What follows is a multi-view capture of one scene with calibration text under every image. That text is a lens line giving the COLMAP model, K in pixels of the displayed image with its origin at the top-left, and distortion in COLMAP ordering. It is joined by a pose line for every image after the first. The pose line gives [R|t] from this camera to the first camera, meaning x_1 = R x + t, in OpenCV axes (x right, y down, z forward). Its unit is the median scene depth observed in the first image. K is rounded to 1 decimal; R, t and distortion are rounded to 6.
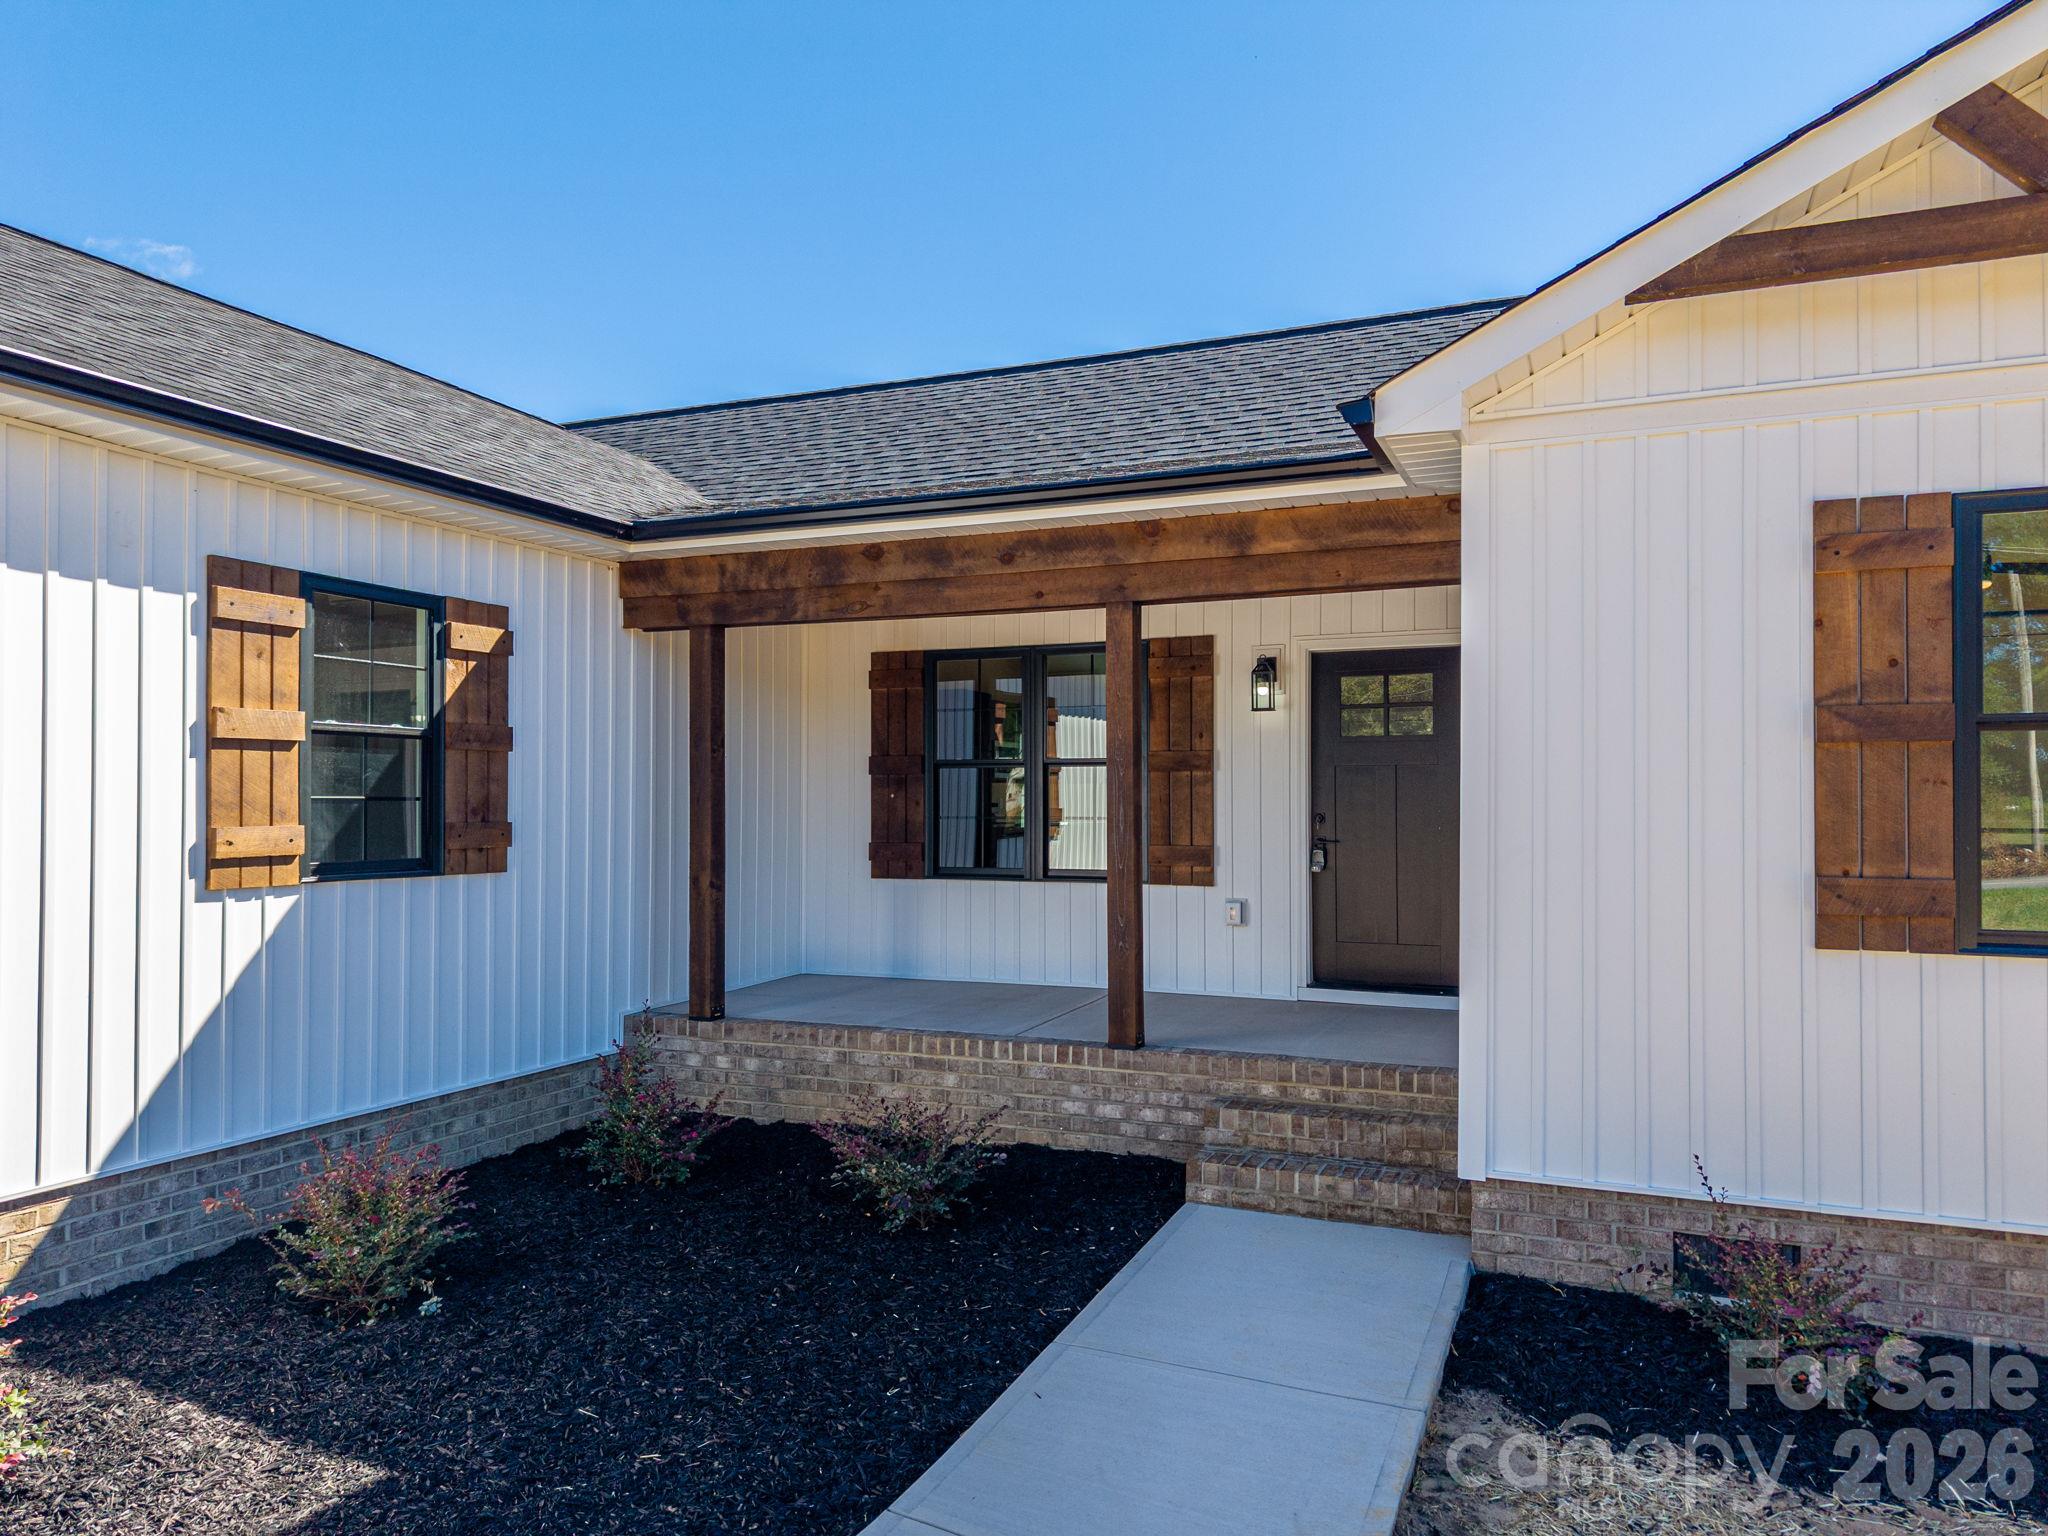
lens RADIAL K [[1351.0, 0, 1026.6], [0, 1351.0, 791.5], [0, 0, 1]] dist [0.102301, -0.142311]
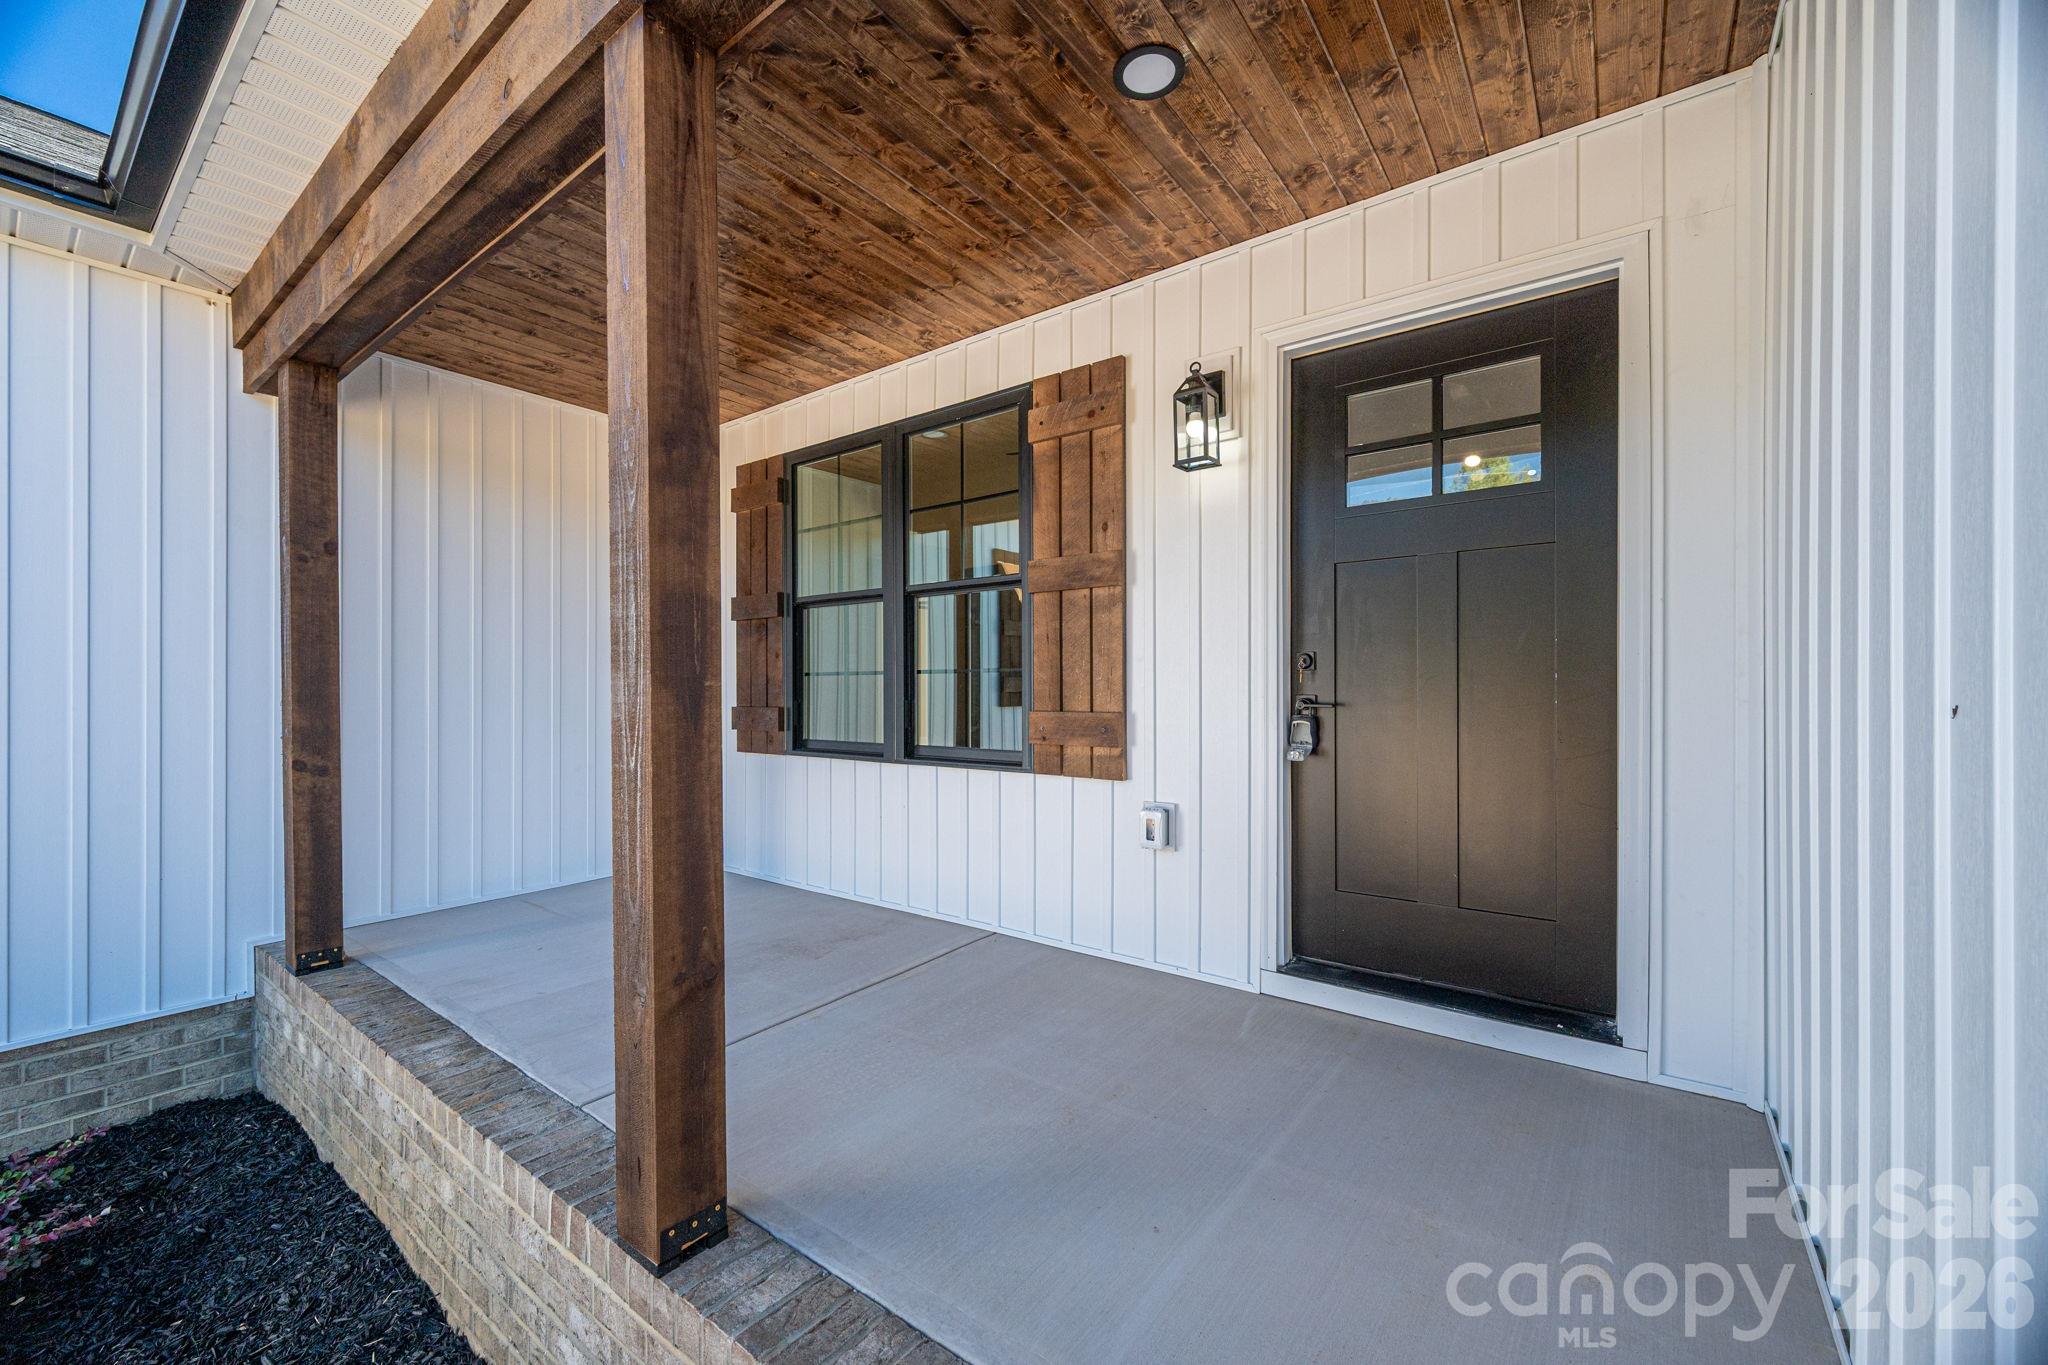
lens RADIAL K [[826.0, 0, 1026.3], [0, 826.0, 695.2], [0, 0, 1]] dist [0.000015, 0.000001]
pose [[0.974880, 0.001378, -0.222727, 0.205315], [0.001250, 0.999931, 0.011656, 0.033073], [0.222728, -0.011642, 0.974811, 0.742029]]
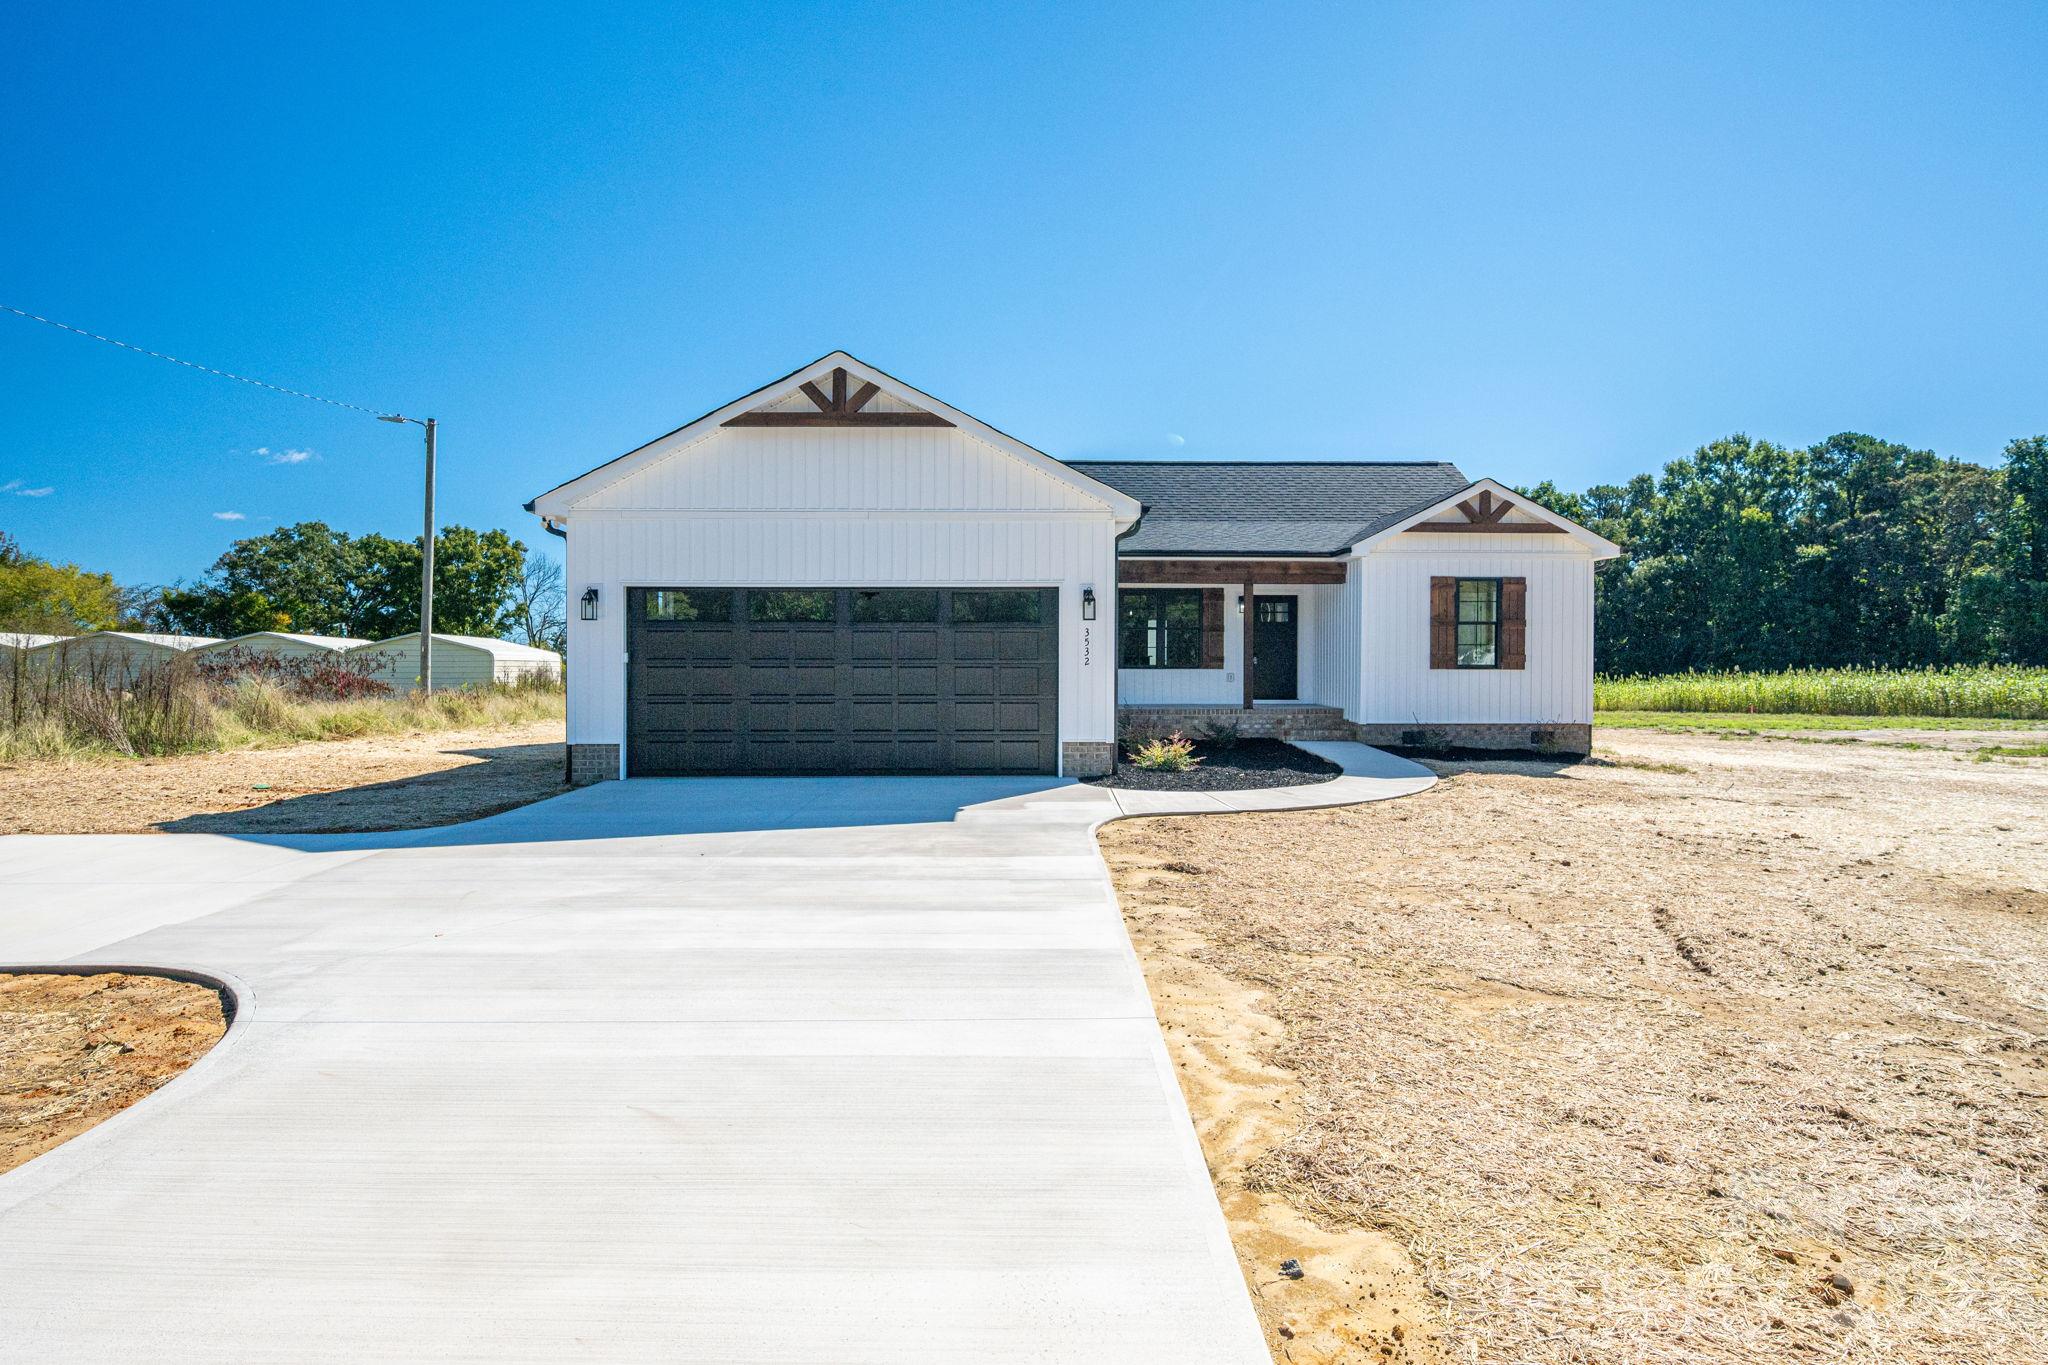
lens RADIAL K [[963.4, 0, 1031.5], [0, 963.4, 674.2], [0, 0, 1]] dist [0.000228, 0.000270]
pose [[0.918603, -0.003474, 0.395165, -1.323785], [-0.006110, 0.999717, 0.022993, 0.040249], [-0.395133, -0.023536, 0.918322, -1.004958]]
